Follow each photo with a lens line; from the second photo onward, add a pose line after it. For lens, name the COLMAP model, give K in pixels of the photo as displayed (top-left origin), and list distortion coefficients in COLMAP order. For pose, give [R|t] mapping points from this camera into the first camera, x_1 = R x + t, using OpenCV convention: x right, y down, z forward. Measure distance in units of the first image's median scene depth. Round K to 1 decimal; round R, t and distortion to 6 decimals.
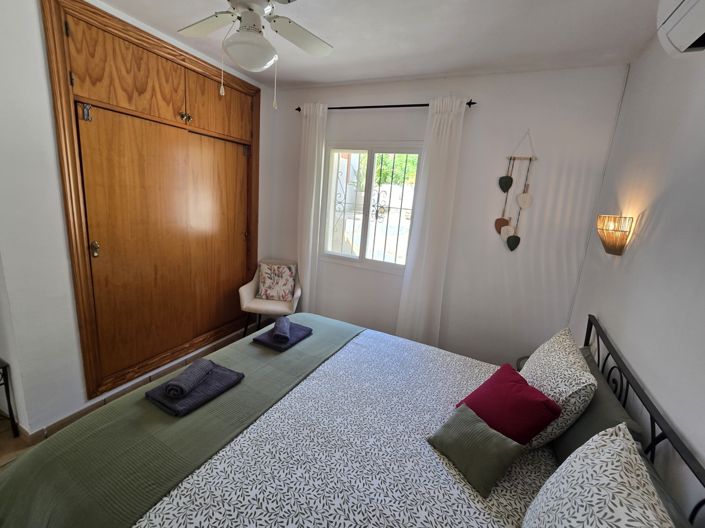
lens RADIAL K [[306.6, 0, 347.6], [0, 306.6, 264.2], [0, 0, 1]] dist [-0.003339, -0.000529]
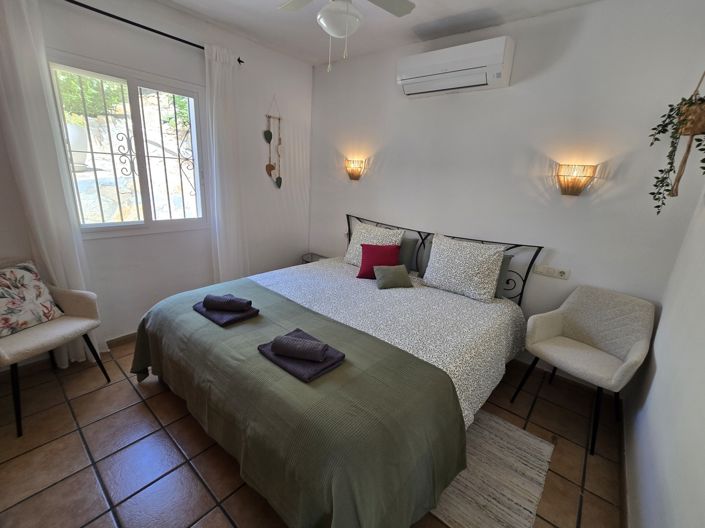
lens RADIAL K [[306.6, 0, 347.6], [0, 306.6, 264.2], [0, 0, 1]] dist [-0.003339, -0.000529]
pose [[0.249548, -0.334668, 0.908693, -0.762356], [0.174381, 0.938571, 0.297783, -0.081825], [-0.952532, 0.084148, 0.292578, 0.339198]]
